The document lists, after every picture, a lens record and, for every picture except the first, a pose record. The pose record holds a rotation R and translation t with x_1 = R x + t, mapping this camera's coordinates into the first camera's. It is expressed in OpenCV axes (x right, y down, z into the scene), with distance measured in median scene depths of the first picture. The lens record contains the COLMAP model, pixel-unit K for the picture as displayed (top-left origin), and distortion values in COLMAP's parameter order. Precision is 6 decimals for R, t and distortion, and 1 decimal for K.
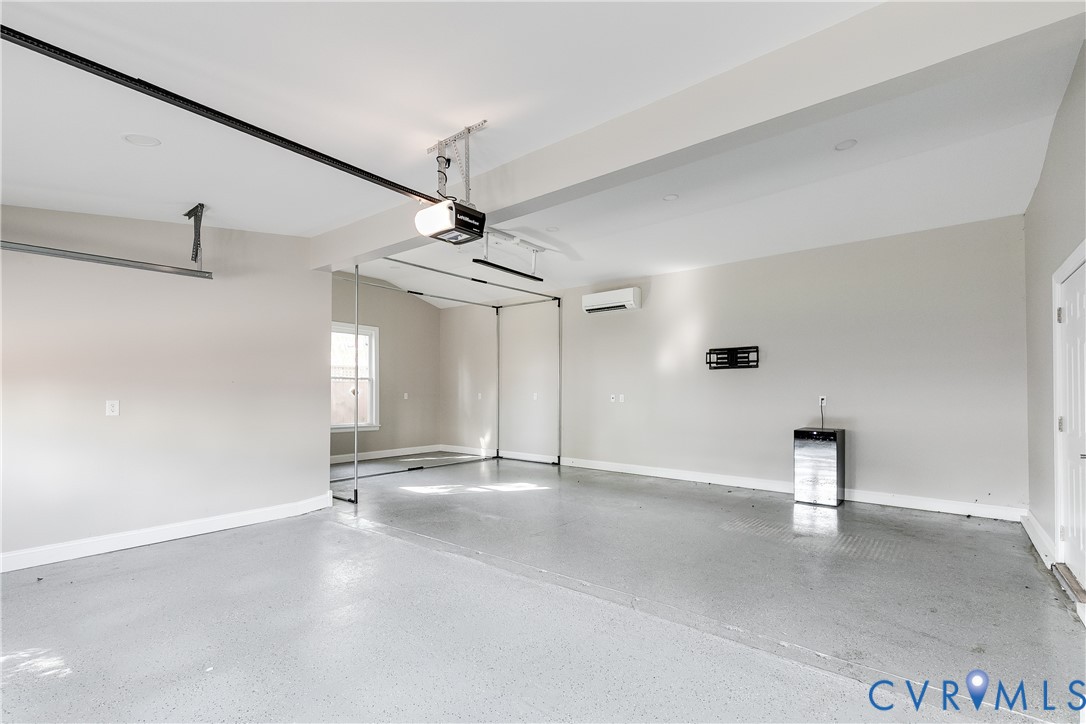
lens RADIAL K [[494.6, 0, 543.0], [0, 494.6, 362.0], [0, 0, 1]] dist [0.001443, 0.000071]
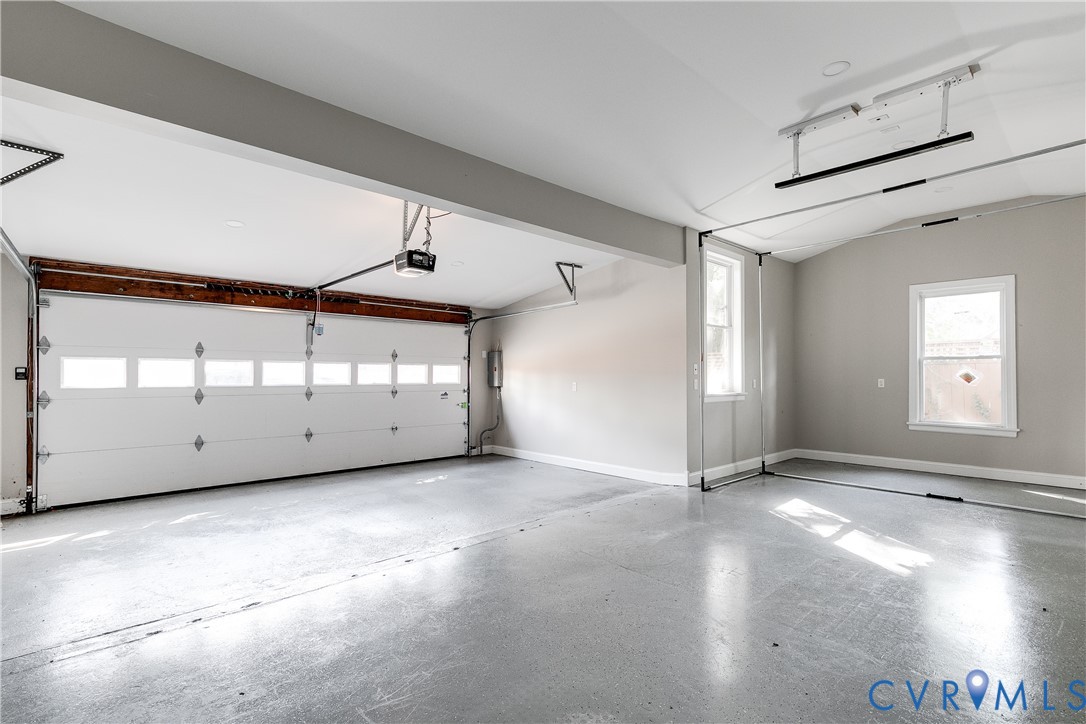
lens RADIAL K [[494.6, 0, 543.0], [0, 494.6, 362.0], [0, 0, 1]] dist [0.001443, 0.000071]
pose [[-0.132731, -0.029256, -0.990720, 0.418603], [0.060250, 0.997478, -0.037527, 0.032047], [0.989319, -0.064672, -0.130633, 0.546854]]
